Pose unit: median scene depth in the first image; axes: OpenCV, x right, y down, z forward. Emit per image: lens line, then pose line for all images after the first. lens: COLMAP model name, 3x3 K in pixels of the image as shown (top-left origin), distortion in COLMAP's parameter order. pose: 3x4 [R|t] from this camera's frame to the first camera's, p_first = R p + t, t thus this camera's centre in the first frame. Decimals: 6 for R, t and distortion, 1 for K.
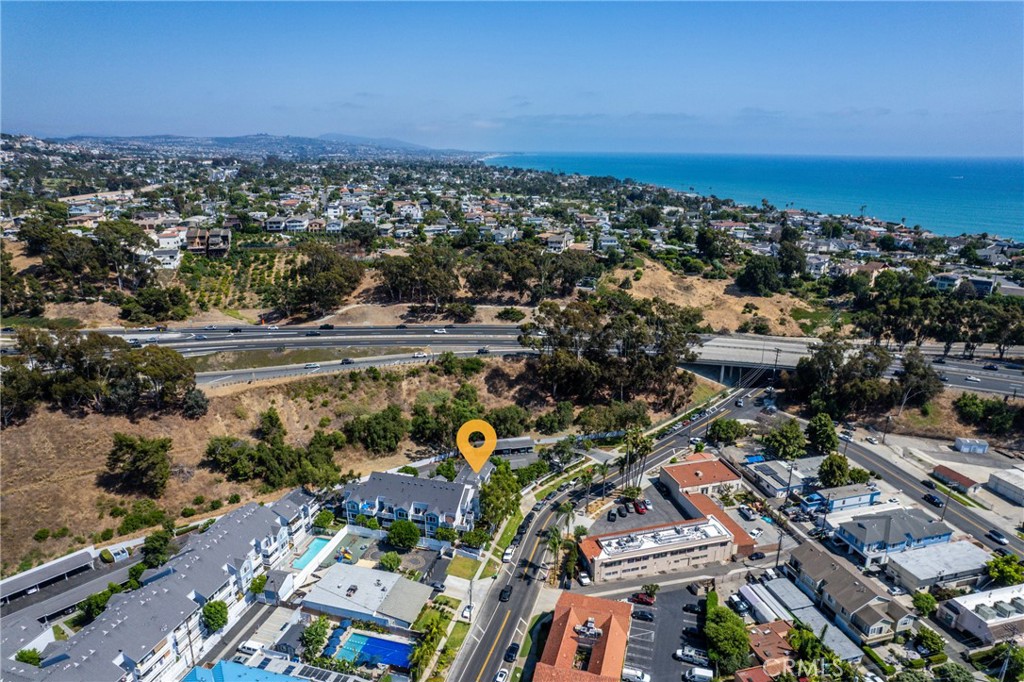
lens RADIAL K [[657.9, 0, 517.0], [0, 657.9, 342.8], [0, 0, 1]] dist [-0.069680, 0.065222]
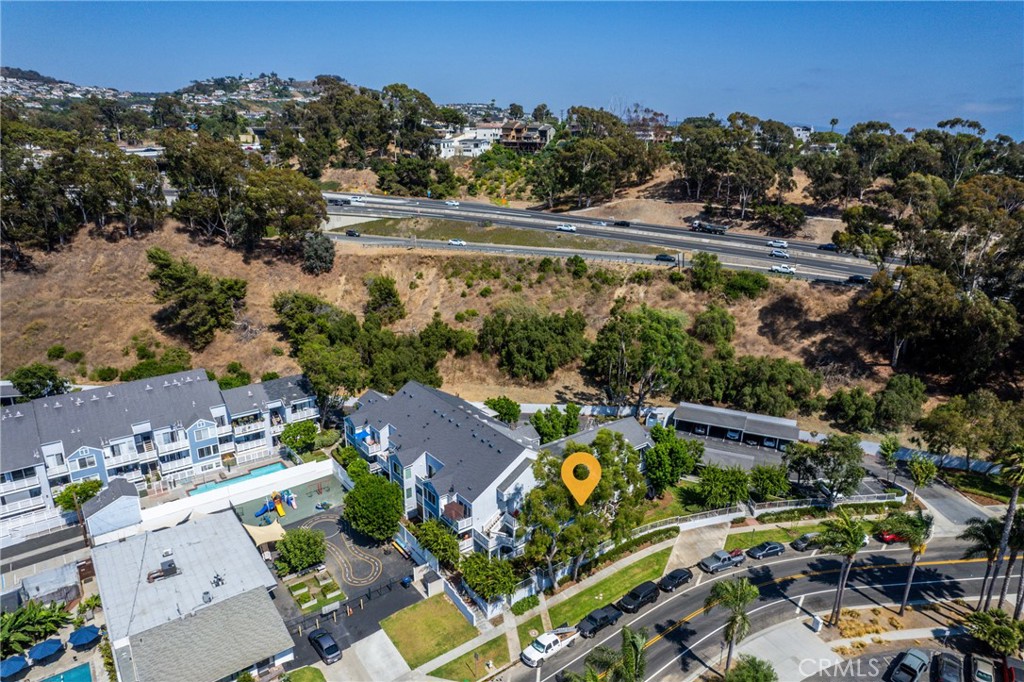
lens RADIAL K [[657.9, 0, 517.0], [0, 657.9, 342.8], [0, 0, 1]] dist [-0.069680, 0.065222]
pose [[0.795894, 0.192525, -0.574010, 0.109667], [-0.185209, 0.980064, 0.071916, 0.082965], [0.576412, 0.049074, 0.815684, 0.453293]]
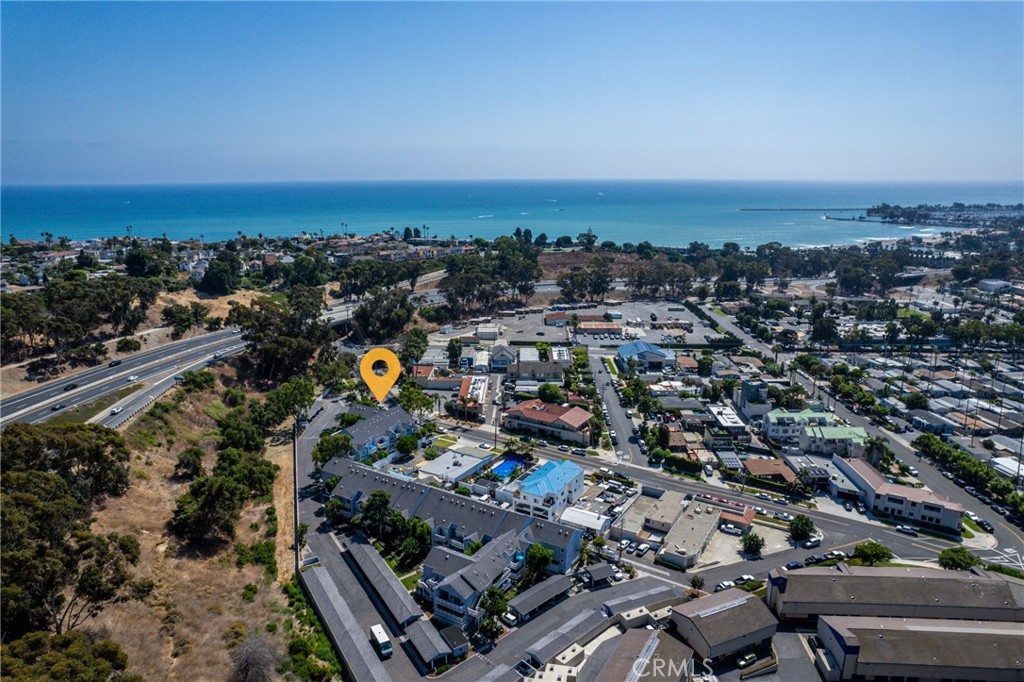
lens RADIAL K [[657.9, 0, 517.0], [0, 657.9, 342.8], [0, 0, 1]] dist [-0.069680, 0.065222]
pose [[0.282171, -0.245712, 0.927365, -0.912416], [0.284004, 0.944712, 0.163893, -0.049113], [-0.916363, 0.217129, 0.336354, 0.189175]]
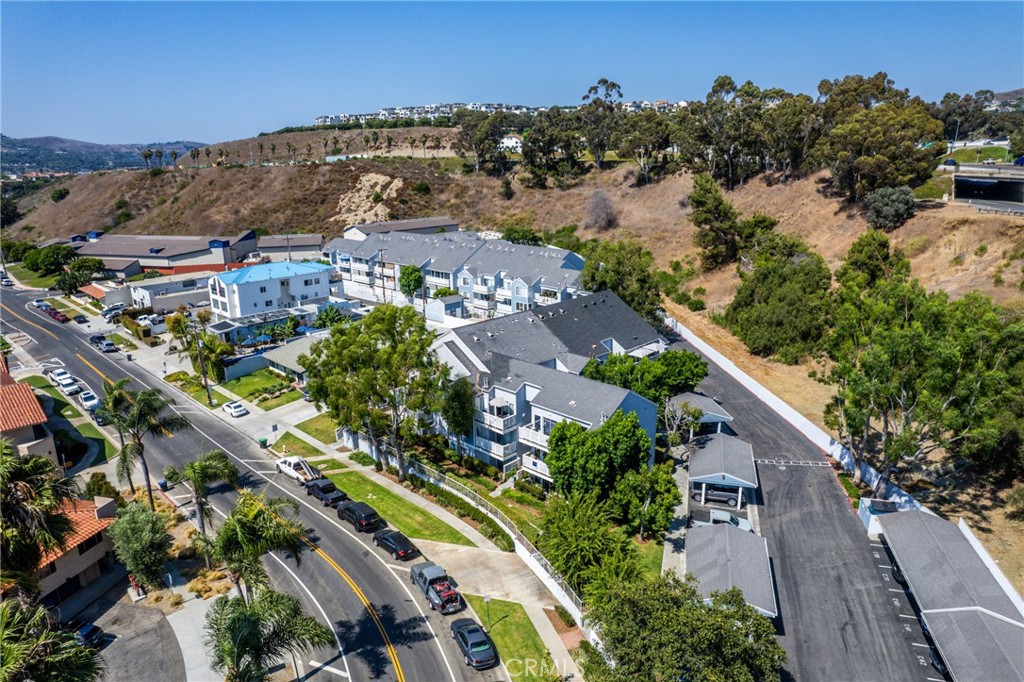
lens RADIAL K [[657.9, 0, 517.0], [0, 657.9, 342.8], [0, 0, 1]] dist [-0.069680, 0.065222]
pose [[-0.490889, 0.252669, -0.833779, 0.162178], [-0.231177, 0.884939, 0.404278, 0.040370], [0.839991, 0.391206, -0.375995, 0.843989]]
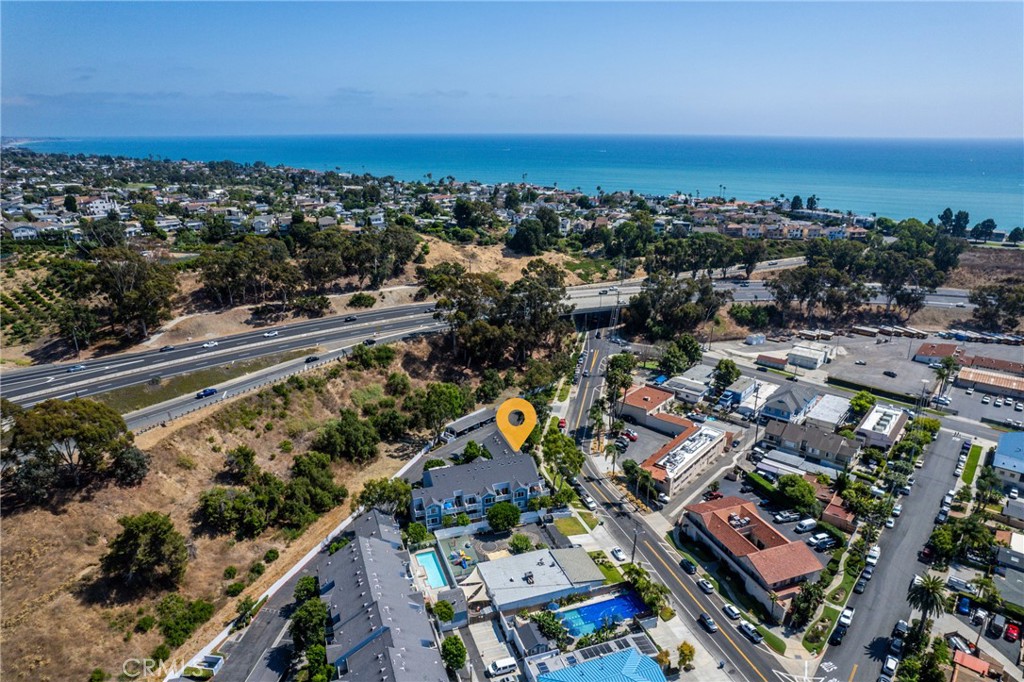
lens RADIAL K [[657.9, 0, 517.0], [0, 657.9, 342.8], [0, 0, 1]] dist [-0.069680, 0.065222]
pose [[0.818623, -0.182170, 0.544674, -0.437135], [0.167679, 0.982853, 0.076707, -0.022539], [-0.549309, 0.028536, 0.835132, 0.115716]]
